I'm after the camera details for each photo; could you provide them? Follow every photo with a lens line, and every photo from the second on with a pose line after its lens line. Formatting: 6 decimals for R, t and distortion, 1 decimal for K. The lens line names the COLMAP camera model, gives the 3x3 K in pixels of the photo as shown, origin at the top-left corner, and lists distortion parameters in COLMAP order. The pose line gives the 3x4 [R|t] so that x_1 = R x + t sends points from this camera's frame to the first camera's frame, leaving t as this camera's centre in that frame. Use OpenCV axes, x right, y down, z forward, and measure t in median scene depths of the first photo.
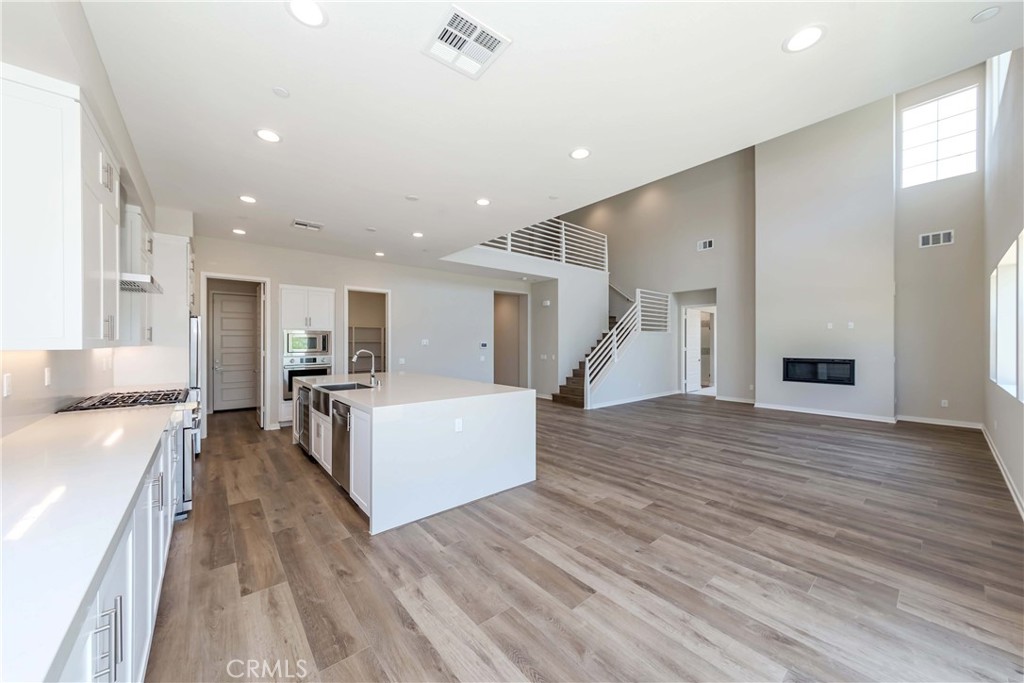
lens RADIAL K [[365.7, 0, 509.5], [0, 365.7, 342.0], [0, 0, 1]] dist [-0.002307, 0.001506]
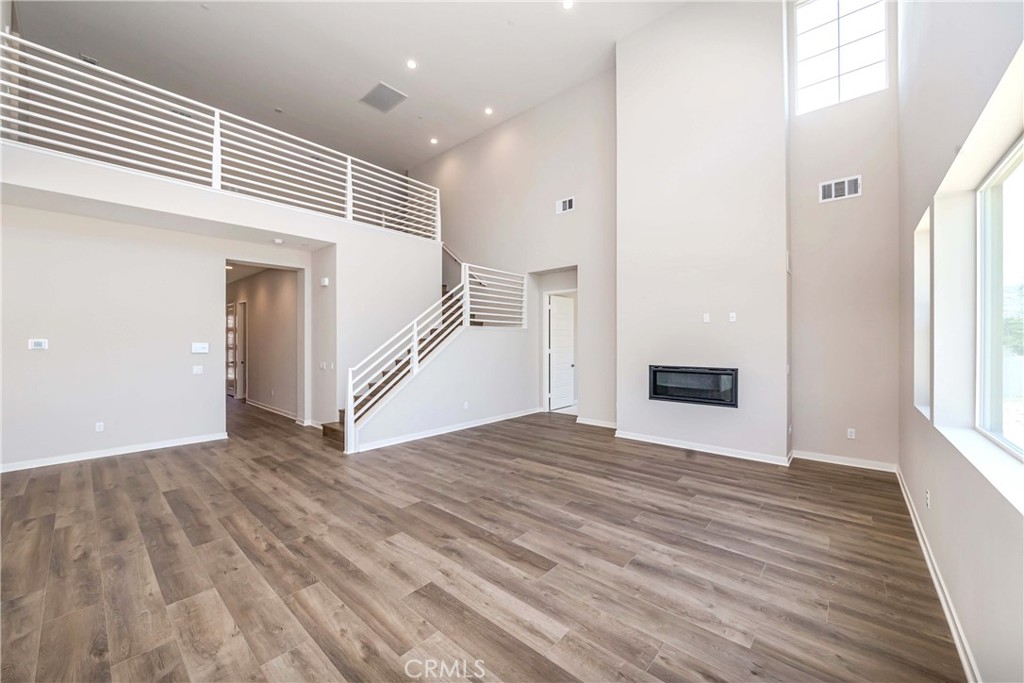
lens RADIAL K [[391.4, 0, 510.8], [0, 391.4, 338.3], [0, 0, 1]] dist [-0.006899, -0.000341]
pose [[0.988978, -0.000056, 0.148062, 0.468028], [0.000515, 0.999995, -0.003058, -0.005718], [-0.148061, 0.003101, 0.988973, 0.387172]]
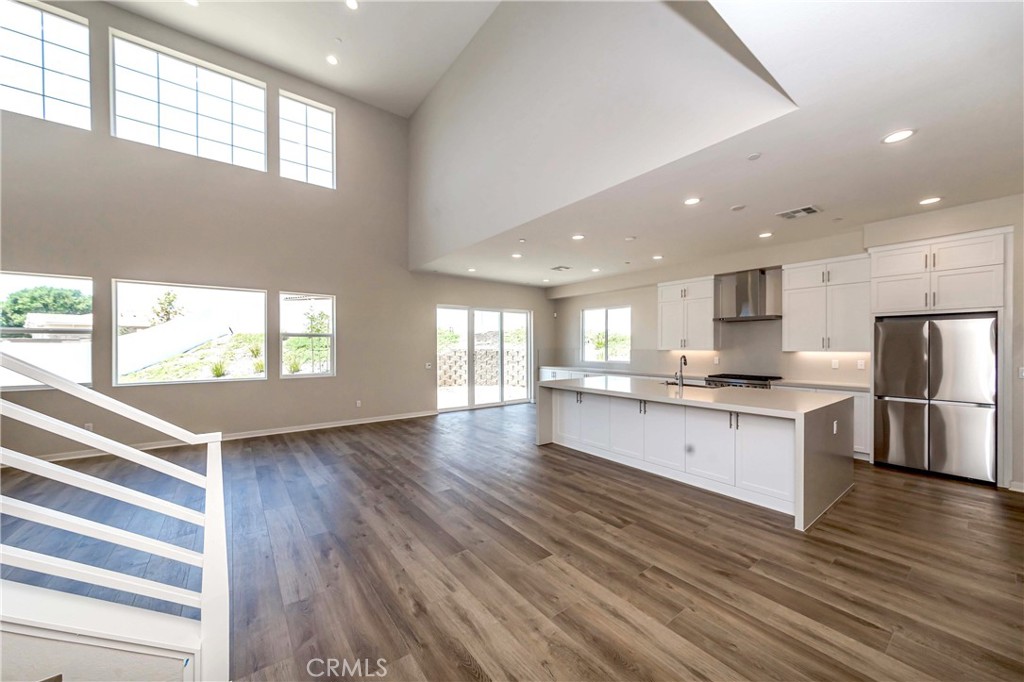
lens RADIAL K [[365.7, 0, 508.3], [0, 365.7, 346.1], [0, 0, 1]] dist [-0.002307, 0.001506]
pose [[-0.998731, -0.002024, 0.050316, 0.063665], [-0.002106, 0.999997, -0.001563, -0.002374], [-0.050313, -0.001667, -0.998732, 1.445202]]
